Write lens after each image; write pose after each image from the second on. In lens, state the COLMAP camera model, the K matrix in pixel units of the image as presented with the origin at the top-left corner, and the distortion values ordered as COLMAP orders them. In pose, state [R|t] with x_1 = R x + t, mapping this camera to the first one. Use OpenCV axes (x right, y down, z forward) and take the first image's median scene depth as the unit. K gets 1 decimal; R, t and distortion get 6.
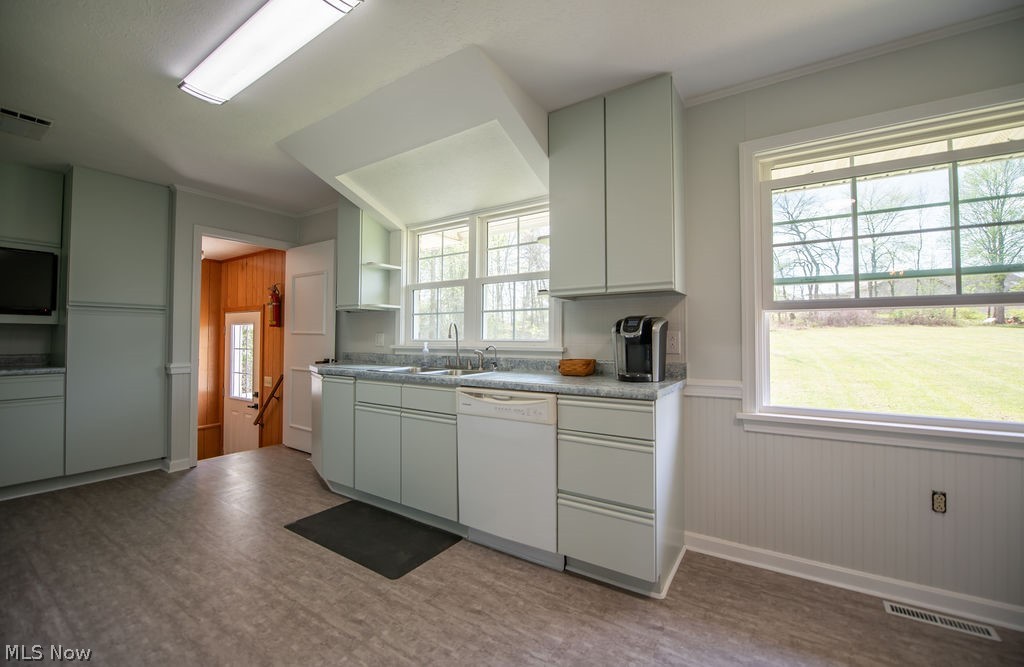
lens RADIAL K [[415.7, 0, 512.0], [0, 415.7, 333.5], [0, 0, 1]] dist [-0.014234, -0.000434]
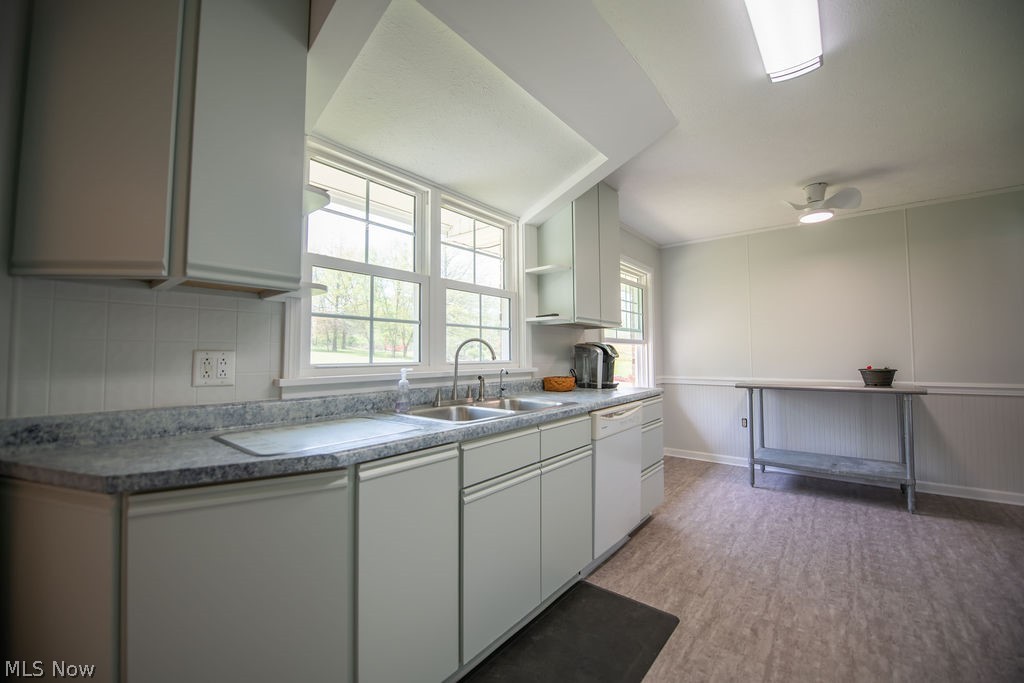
lens RADIAL K [[407.2, 0, 514.0], [0, 407.2, 337.0], [0, 0, 1]] dist [-0.020796, -0.000502]
pose [[0.098048, 0.045269, 0.994152, -1.293448], [-0.008706, 0.998966, -0.044630, 0.002444], [-0.995144, -0.004279, 0.098341, 1.324639]]
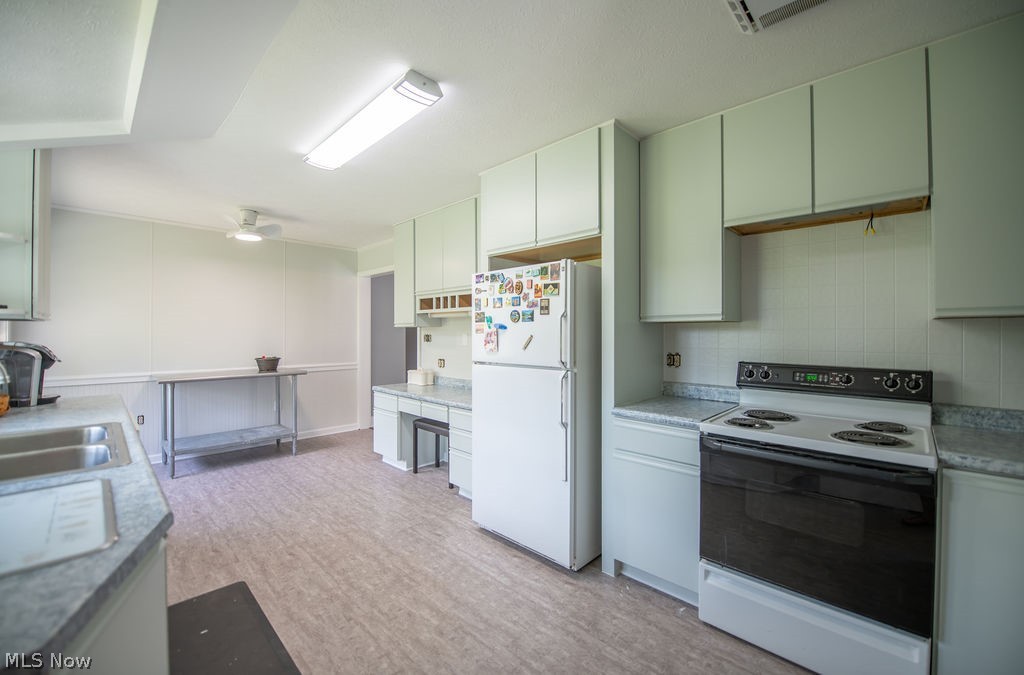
lens RADIAL K [[417.6, 0, 512.0], [0, 417.6, 337.5], [0, 0, 1]] dist [-0.016595, -0.000097]
pose [[-0.981521, -0.000111, 0.191356, -1.250306], [-0.000696, 0.999995, -0.002994, -0.061275], [-0.191355, -0.003072, -0.981516, 2.015491]]
